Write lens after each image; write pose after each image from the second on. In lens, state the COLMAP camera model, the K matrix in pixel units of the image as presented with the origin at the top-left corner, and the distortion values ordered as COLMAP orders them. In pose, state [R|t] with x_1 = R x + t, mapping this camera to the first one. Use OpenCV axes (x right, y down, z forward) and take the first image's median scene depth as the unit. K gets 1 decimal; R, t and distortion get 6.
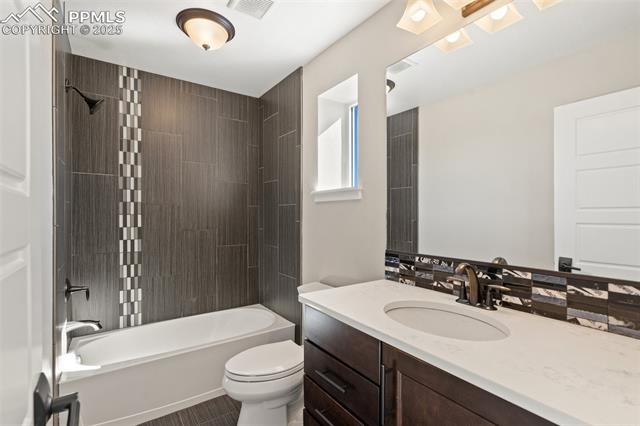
lens RADIAL K [[298.0, 0, 317.5], [0, 298.0, 215.4], [0, 0, 1]] dist [-0.001265, 0.001756]
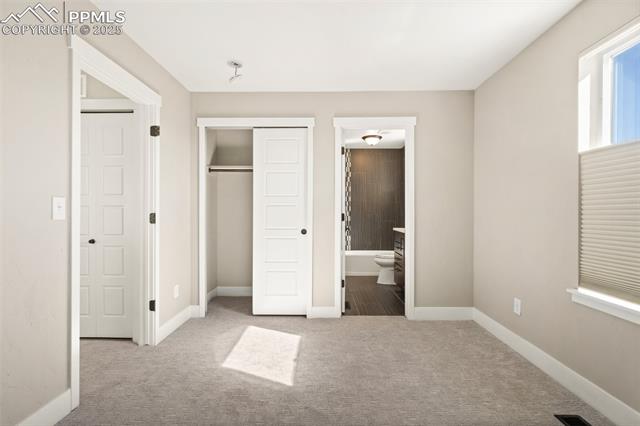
lens RADIAL K [[298.0, 0, 318.8], [0, 298.0, 213.1], [0, 0, 1]] dist [-0.001265, 0.001756]
pose [[0.810645, 0.003033, -0.585530, 0.612007], [-0.002862, 0.999995, 0.001217, 0.048381], [0.585531, 0.000690, 0.810650, -1.105211]]
